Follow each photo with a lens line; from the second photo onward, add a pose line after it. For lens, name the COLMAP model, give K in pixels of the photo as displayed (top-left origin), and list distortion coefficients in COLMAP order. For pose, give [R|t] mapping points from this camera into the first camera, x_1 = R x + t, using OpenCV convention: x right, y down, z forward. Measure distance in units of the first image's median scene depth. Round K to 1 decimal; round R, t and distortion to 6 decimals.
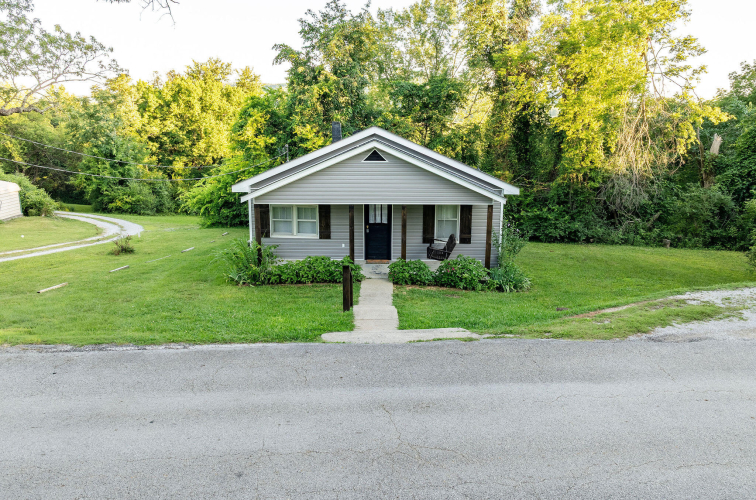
lens RADIAL K [[535.1, 0, 380.6], [0, 535.1, 248.9], [0, 0, 1]] dist [-0.036307, 0.003819]
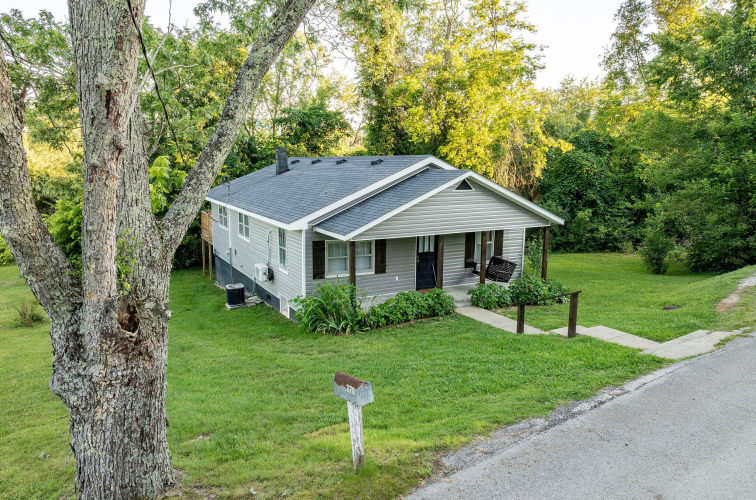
lens RADIAL K [[535.1, 0, 377.5], [0, 535.1, 250.3], [0, 0, 1]] dist [-0.036307, 0.003819]
pose [[0.874551, -0.080971, 0.478126, -0.560190], [0.102717, 0.994520, -0.019459, -0.042086], [-0.473930, 0.066130, 0.878076, 0.174282]]
